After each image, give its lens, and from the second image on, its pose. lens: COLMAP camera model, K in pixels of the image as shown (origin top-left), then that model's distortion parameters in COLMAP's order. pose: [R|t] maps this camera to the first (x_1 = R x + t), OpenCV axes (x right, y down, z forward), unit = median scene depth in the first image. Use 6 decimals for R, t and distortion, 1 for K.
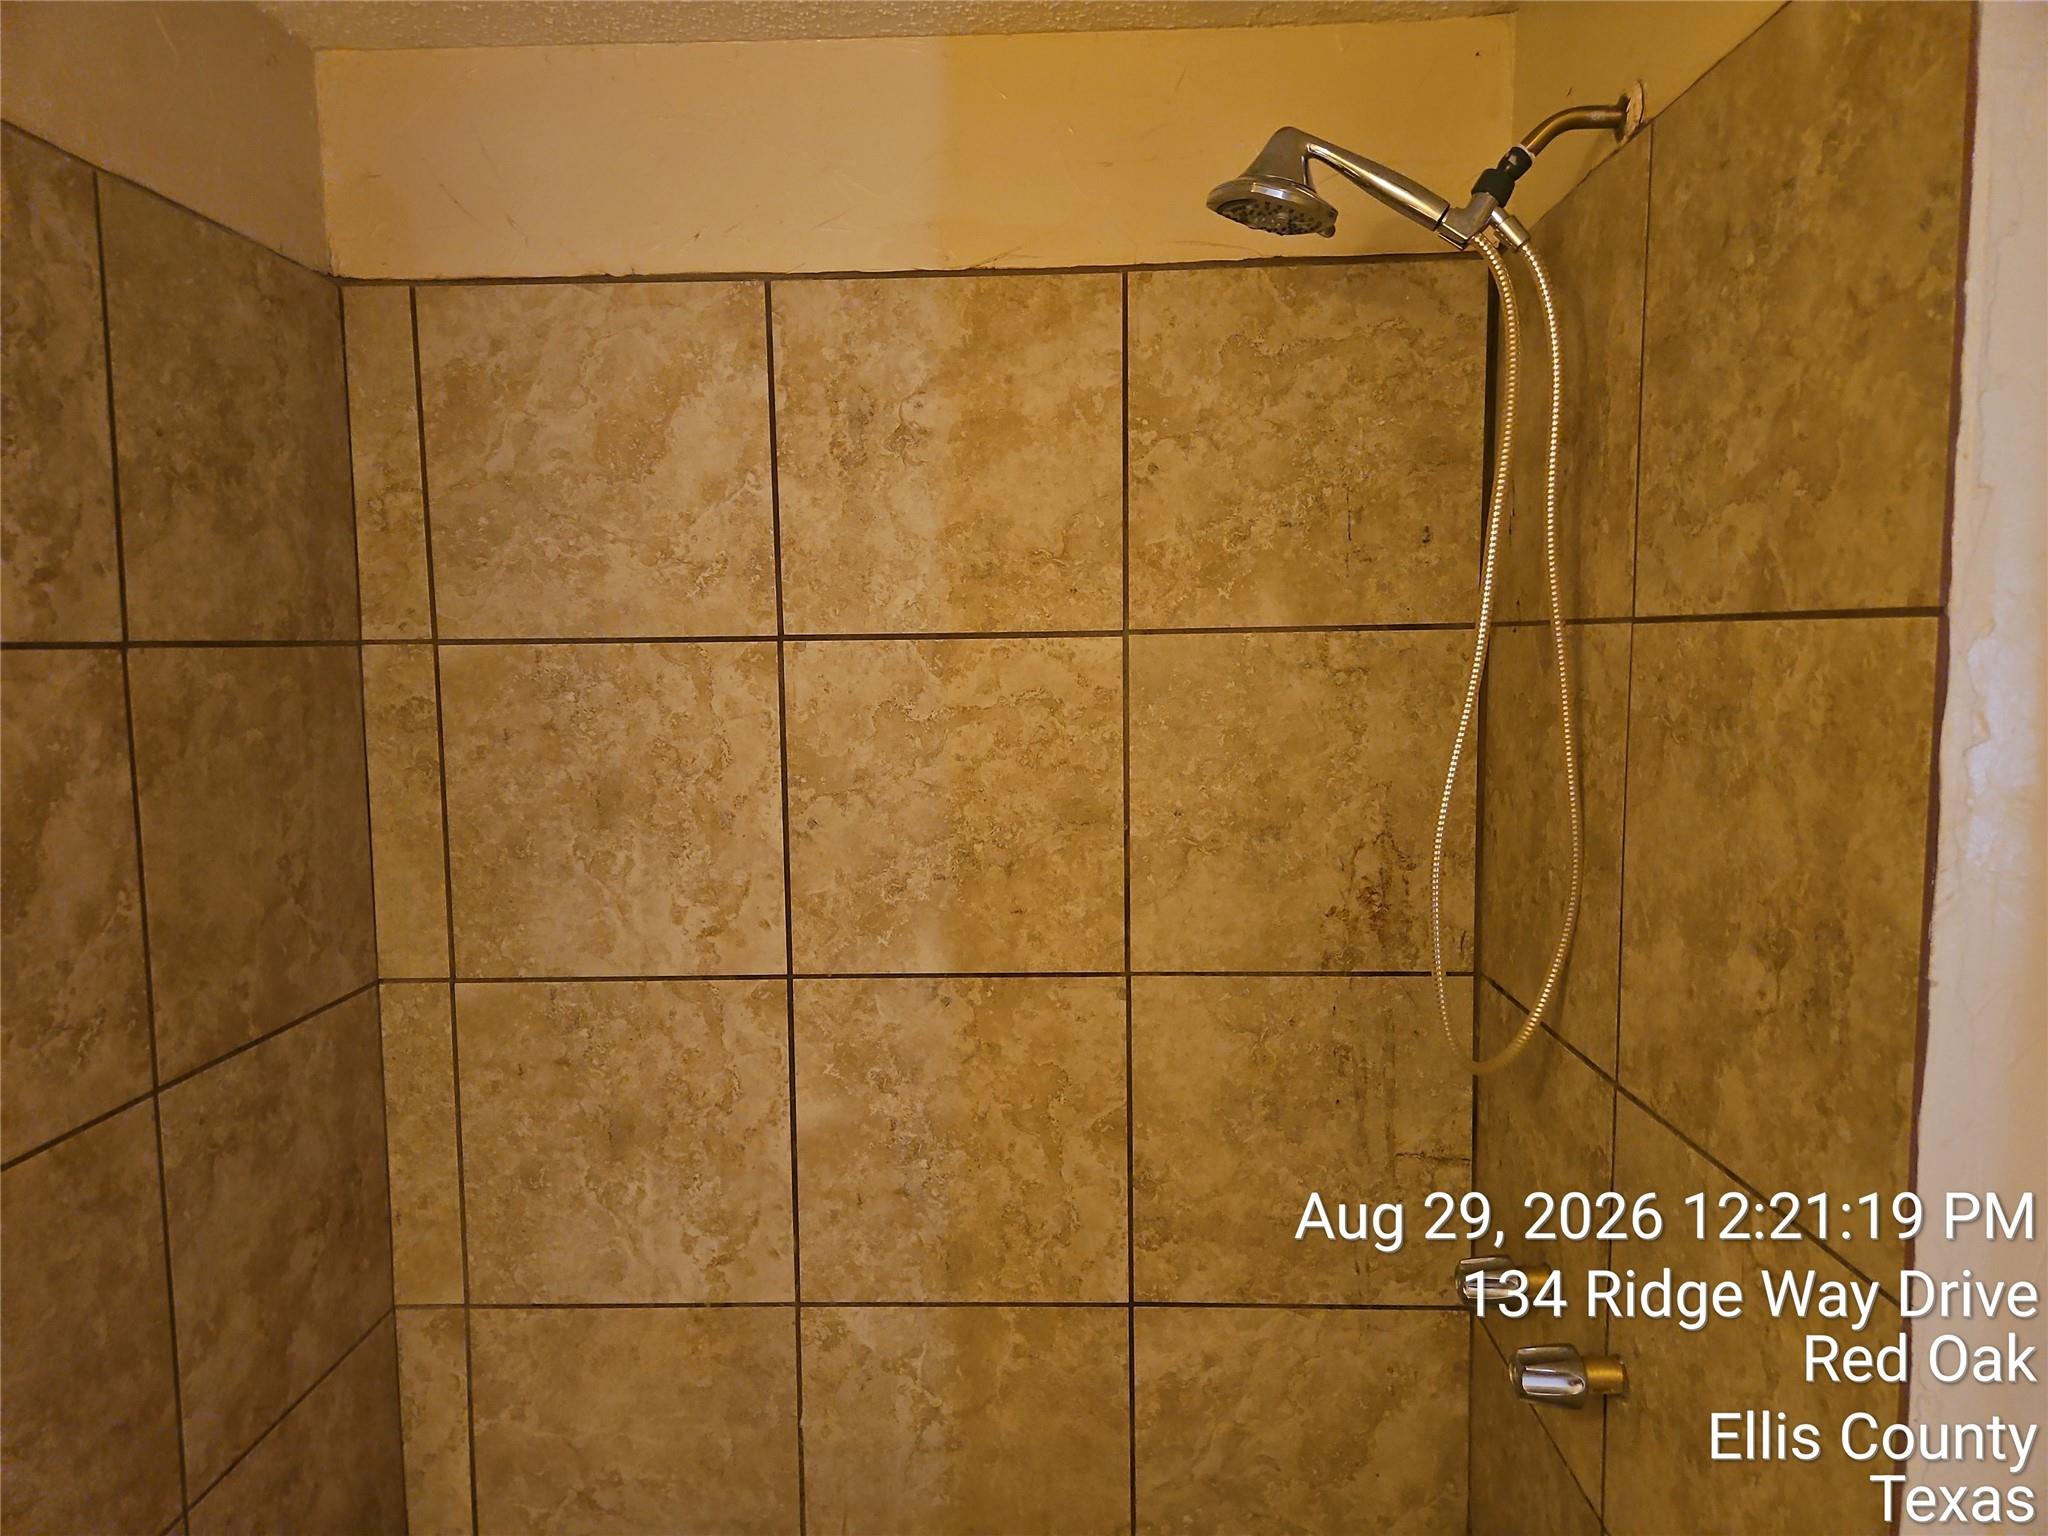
lens RADIAL K [[1372.0, 0, 1020.3], [0, 1372.0, 779.9], [0, 0, 1]] dist [0.078052, -0.063120]
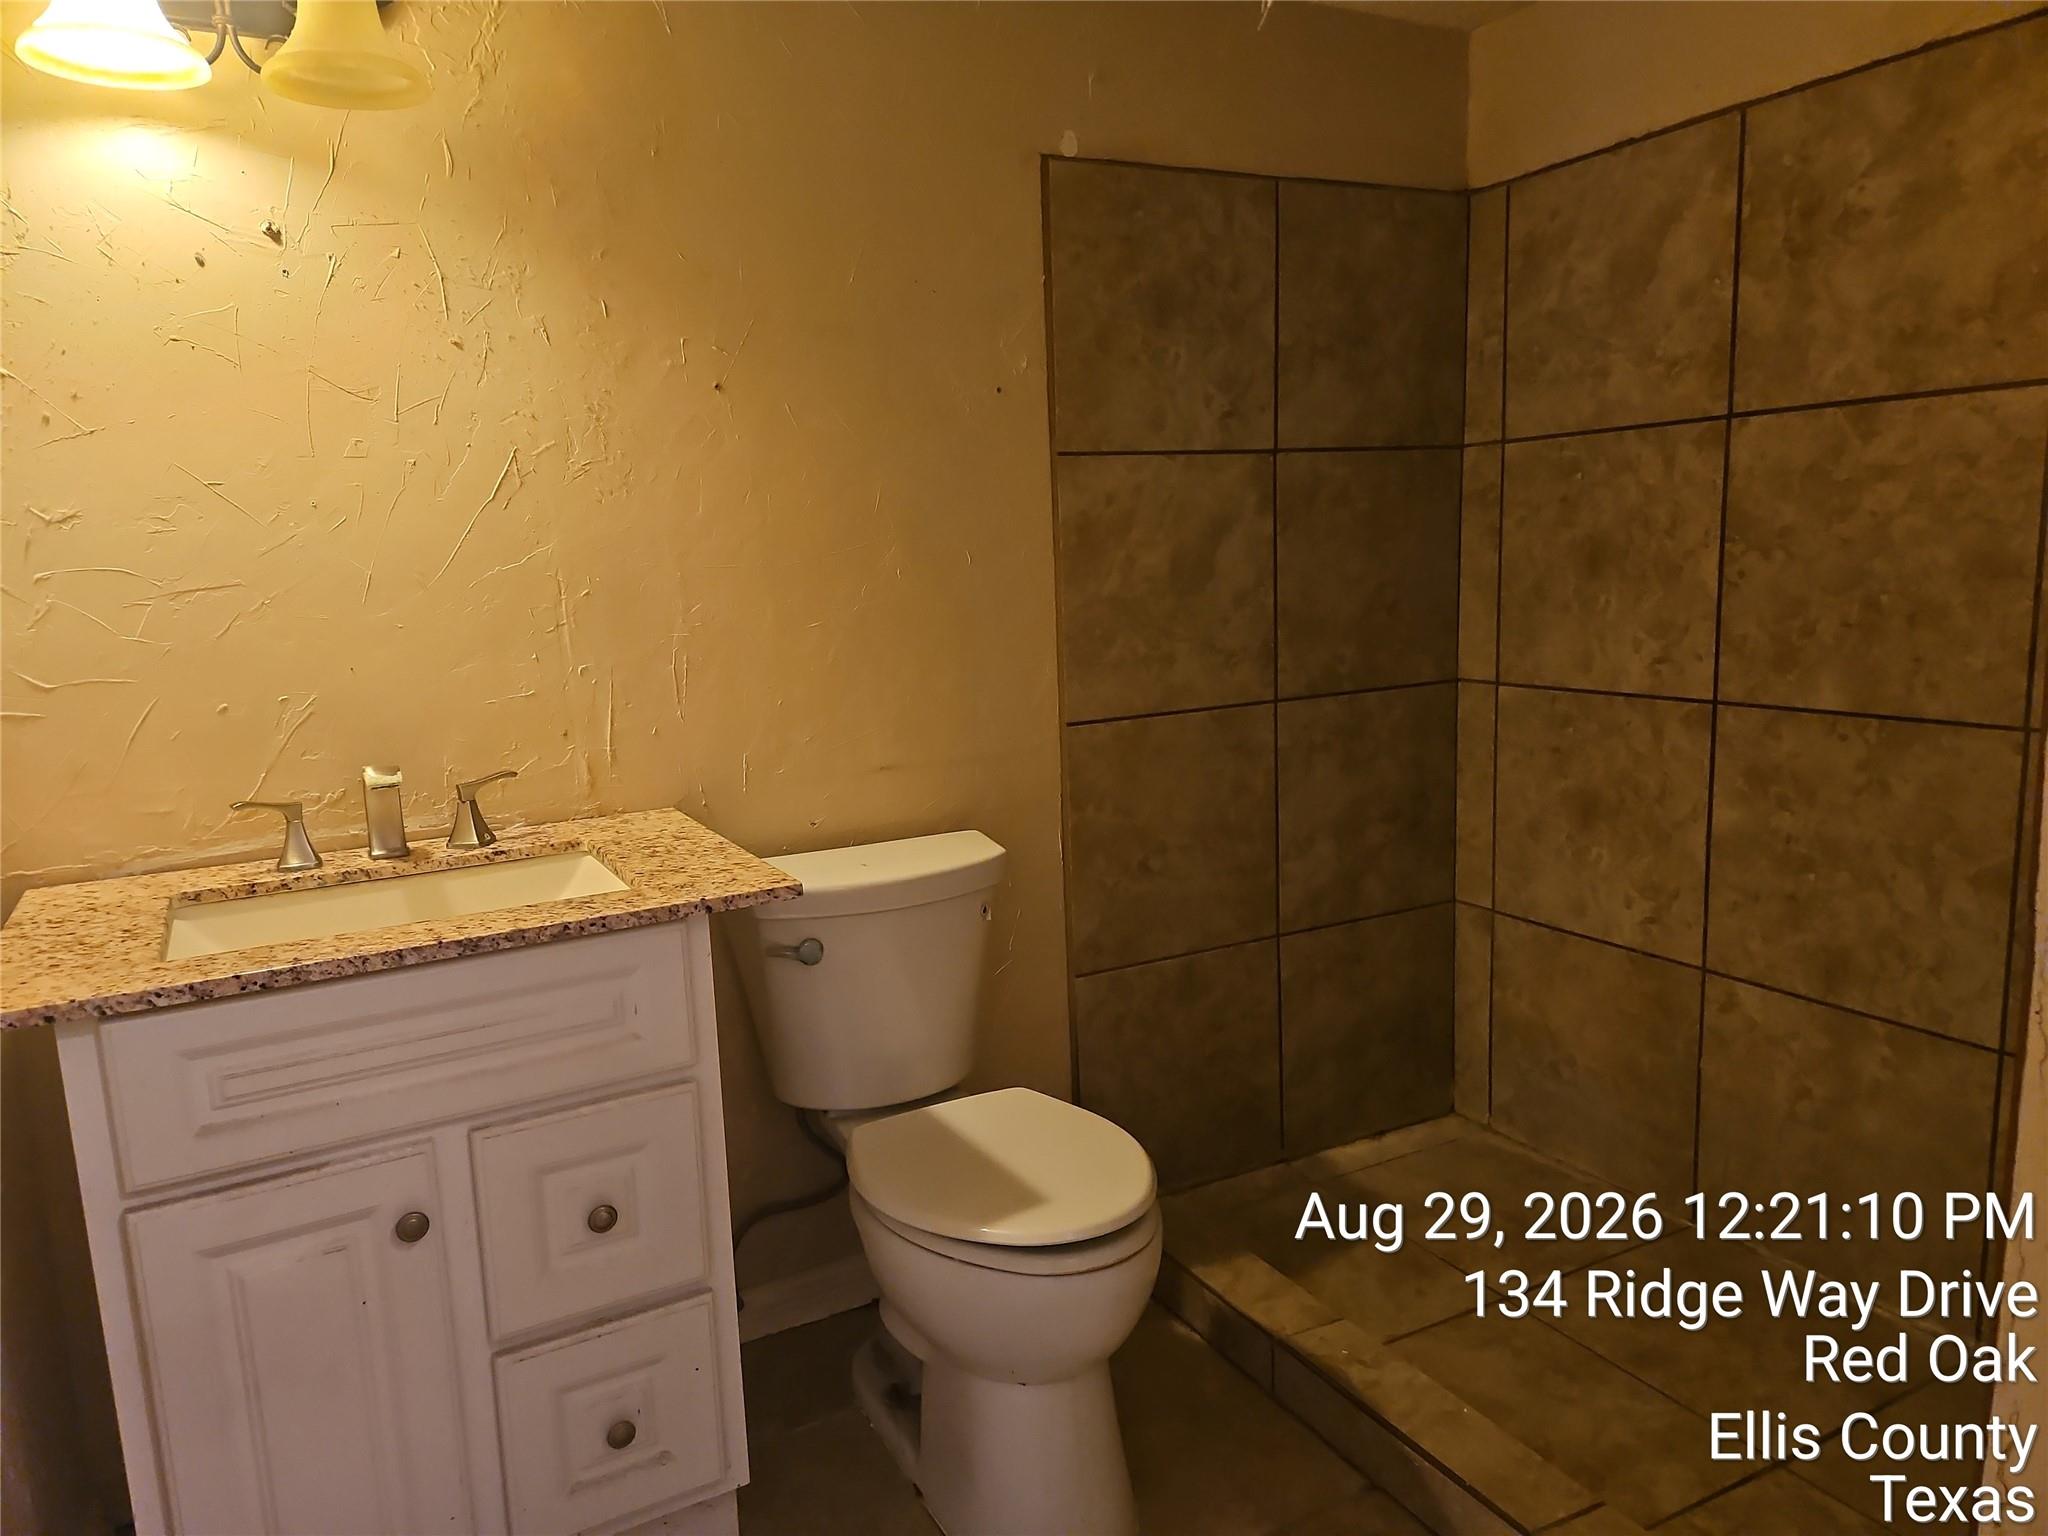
lens RADIAL K [[1372.0, 0, 1031.4], [0, 1372.0, 761.1], [0, 0, 1]] dist [0.078052, -0.063120]
pose [[0.509539, 0.129859, -0.850592, 0.584040], [-0.048780, 0.991316, 0.122122, 0.074803], [0.859064, -0.020735, 0.511448, -0.147012]]
